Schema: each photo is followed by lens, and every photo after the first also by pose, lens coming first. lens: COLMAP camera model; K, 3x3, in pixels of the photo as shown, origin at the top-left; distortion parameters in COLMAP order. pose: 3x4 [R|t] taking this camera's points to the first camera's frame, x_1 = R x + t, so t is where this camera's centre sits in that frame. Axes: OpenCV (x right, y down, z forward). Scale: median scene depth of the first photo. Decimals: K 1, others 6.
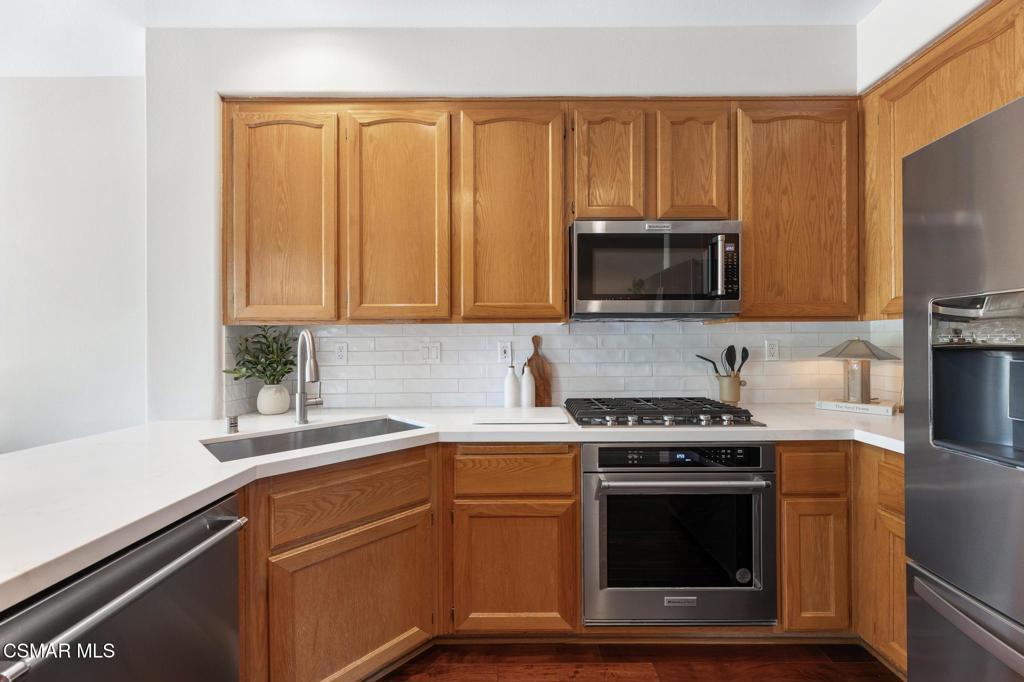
lens RADIAL K [[411.4, 0, 511.4], [0, 411.4, 343.0], [0, 0, 1]] dist [0.004348, 0.000765]
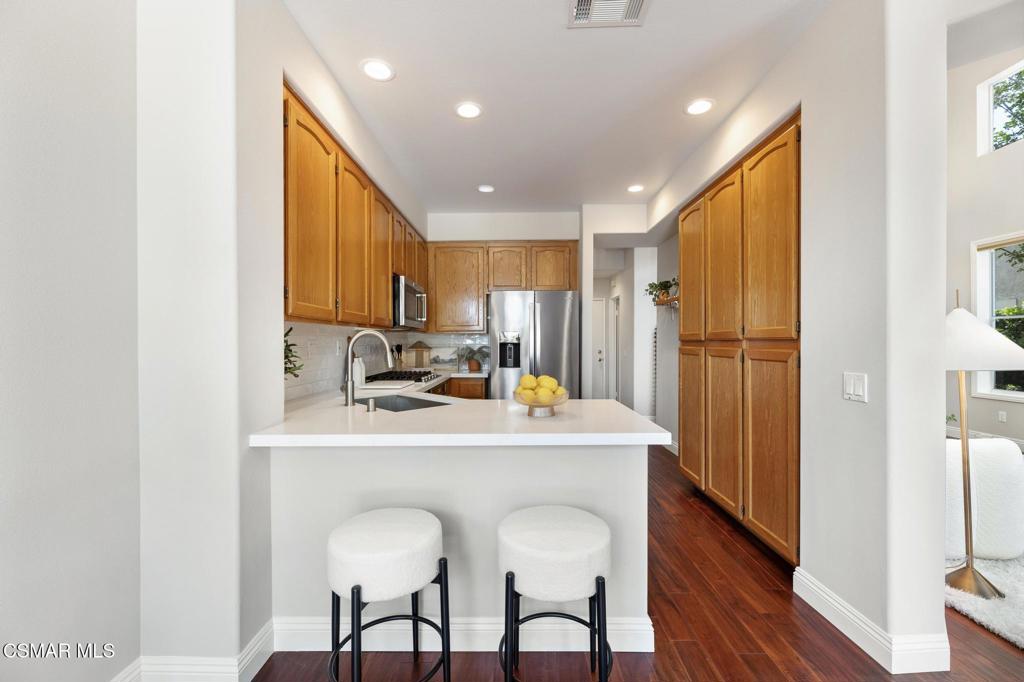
lens RADIAL K [[426.9, 0, 508.2], [0, 426.9, 342.5], [0, 0, 1]] dist [0.005241, 0.000161]
pose [[0.015720, 0.005875, 0.999859, -1.685038], [0.001459, 0.999982, -0.005898, 0.014947], [-0.999875, 0.001551, 0.015711, 0.478284]]
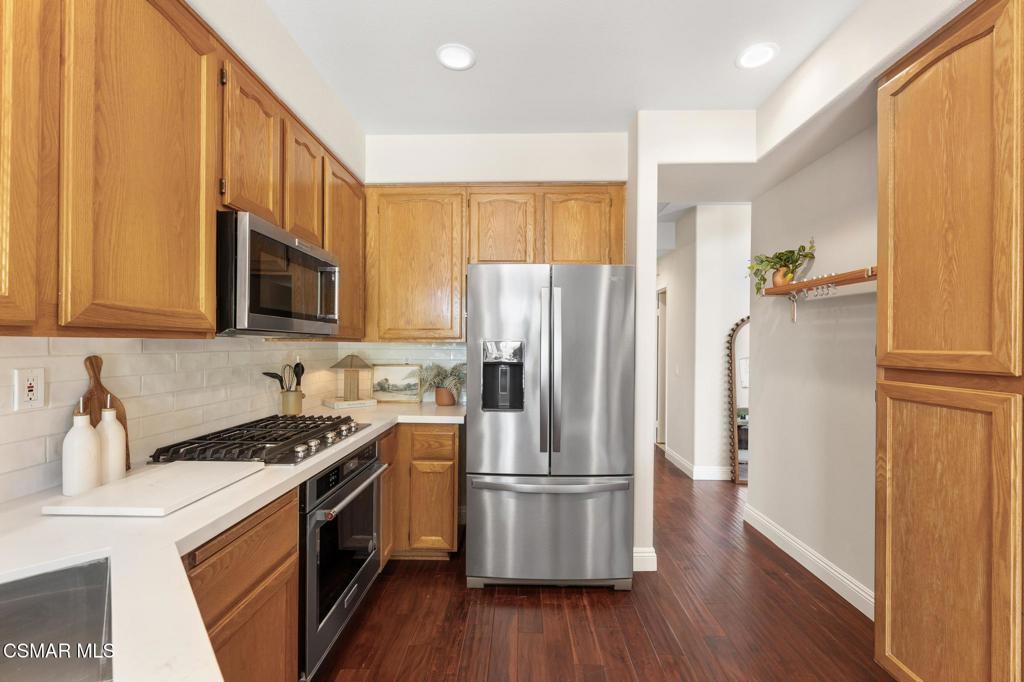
lens RADIAL K [[426.9, 0, 513.3], [0, 426.9, 342.0], [0, 0, 1]] dist [0.005241, 0.000161]
pose [[0.021126, 0.012666, 0.999697, -0.620575], [-0.006298, 0.999902, -0.012536, -0.038806], [-0.999757, -0.006032, 0.021204, 0.451867]]
